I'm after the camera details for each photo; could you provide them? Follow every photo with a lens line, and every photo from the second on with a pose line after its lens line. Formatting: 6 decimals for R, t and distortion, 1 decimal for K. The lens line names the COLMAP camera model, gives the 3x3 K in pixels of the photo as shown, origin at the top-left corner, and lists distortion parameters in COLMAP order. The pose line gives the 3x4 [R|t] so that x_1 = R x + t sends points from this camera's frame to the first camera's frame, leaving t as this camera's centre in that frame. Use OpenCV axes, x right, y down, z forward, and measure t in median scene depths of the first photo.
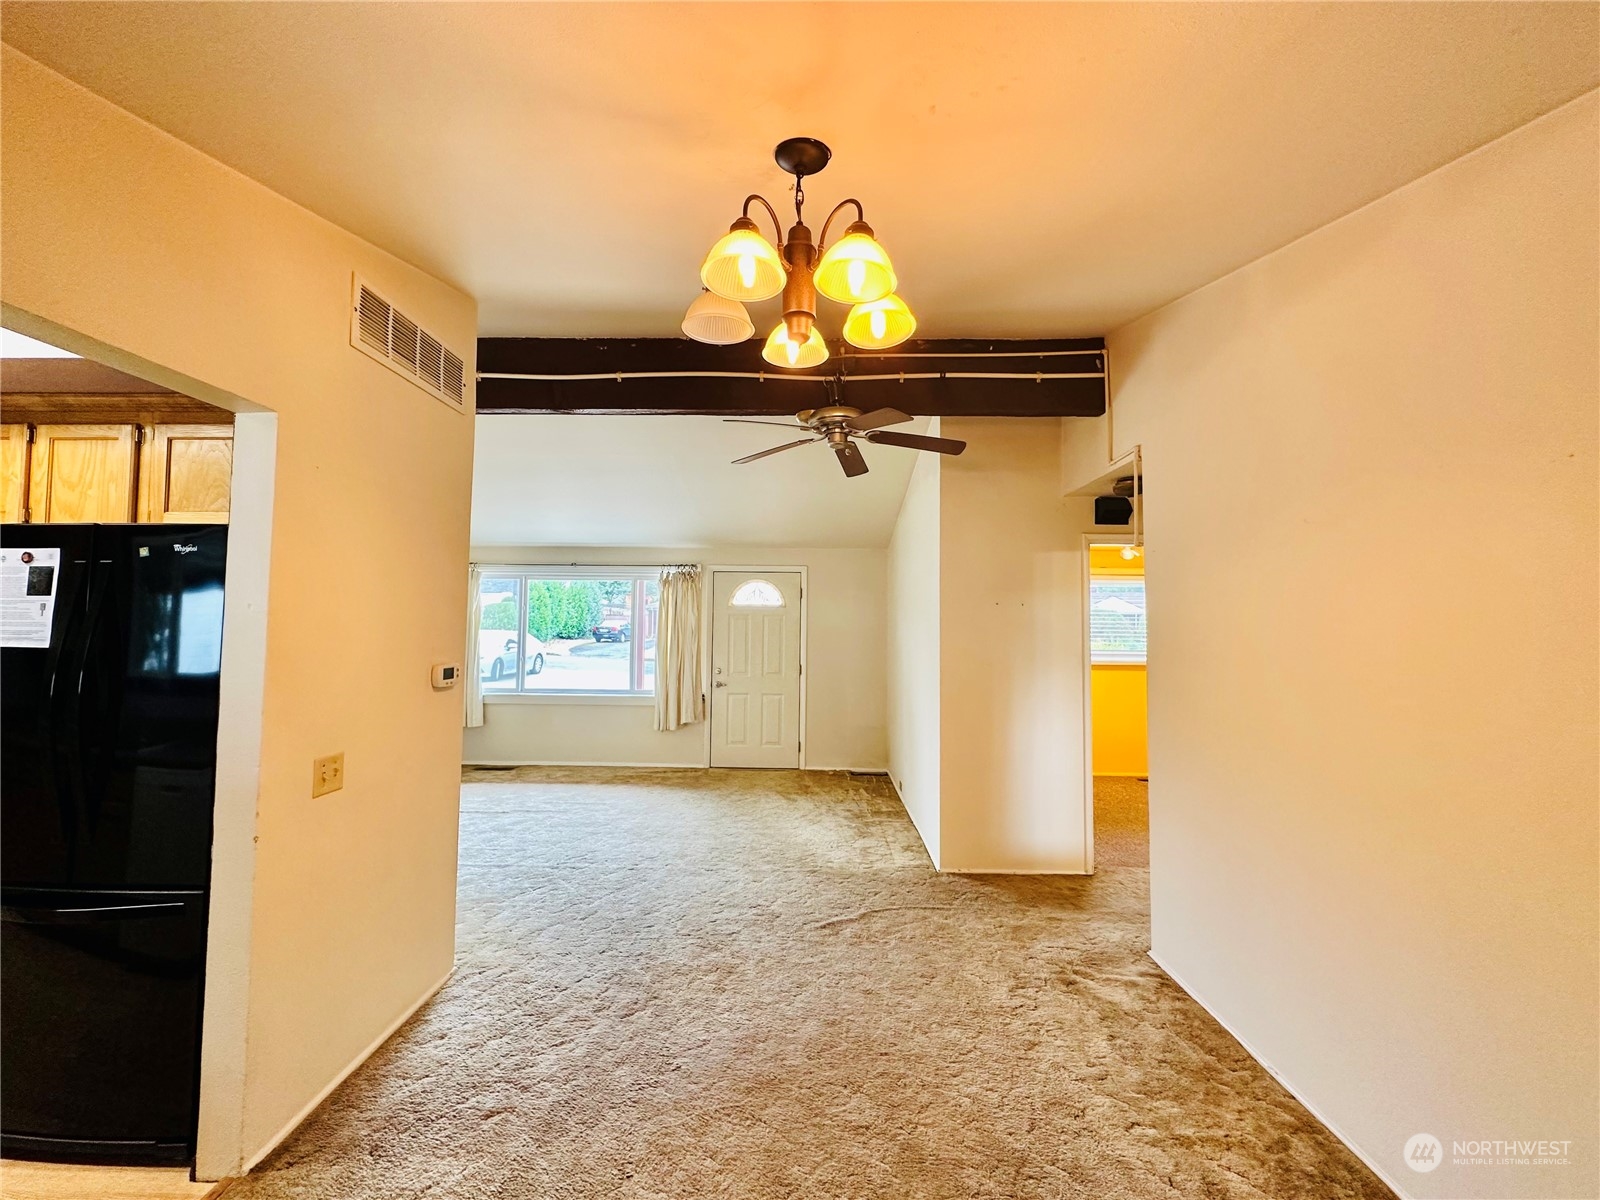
lens RADIAL K [[641.6, 0, 800.0], [0, 641.6, 600.0], [0, 0, 1]] dist [0.000078, 0.000157]
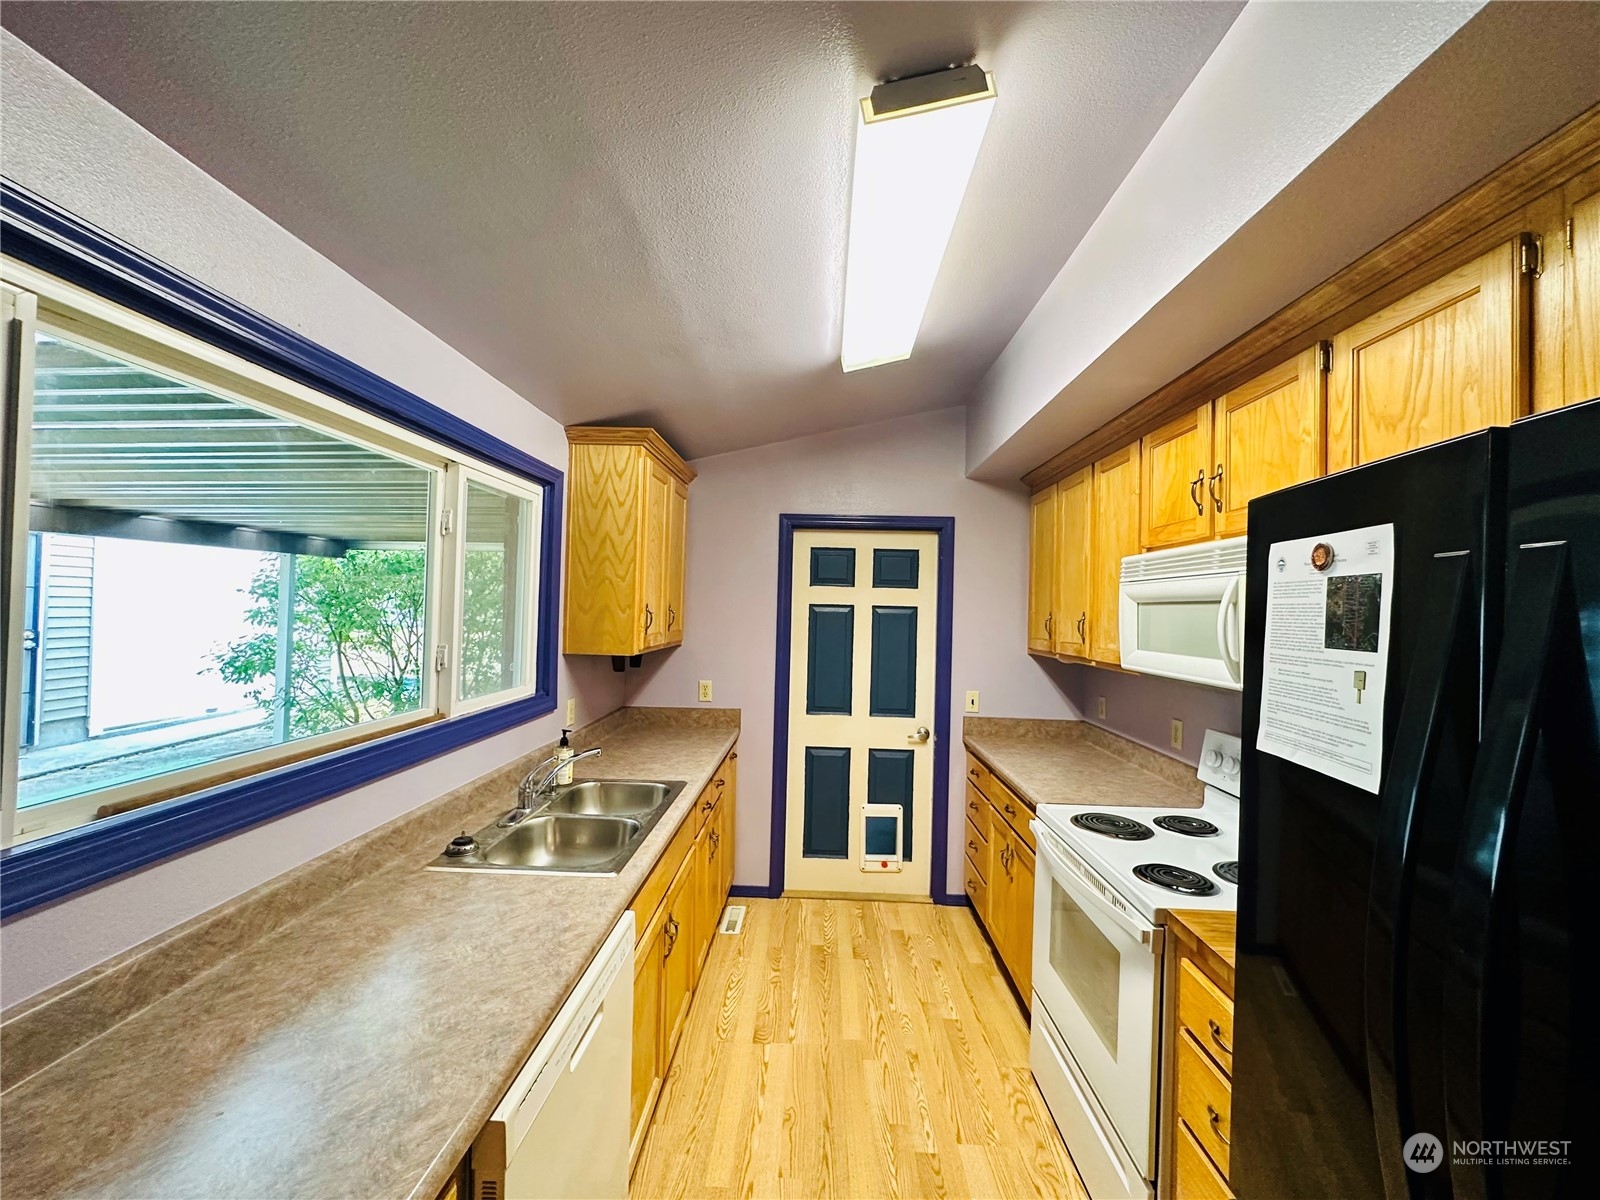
lens RADIAL K [[641.6, 0, 800.0], [0, 641.6, 600.0], [0, 0, 1]] dist [0.000078, 0.000157]
pose [[-0.005053, -0.025748, -0.999656, -0.609499], [0.022090, 0.999422, -0.025853, -0.027016], [0.999743, -0.022213, -0.004481, 0.513168]]
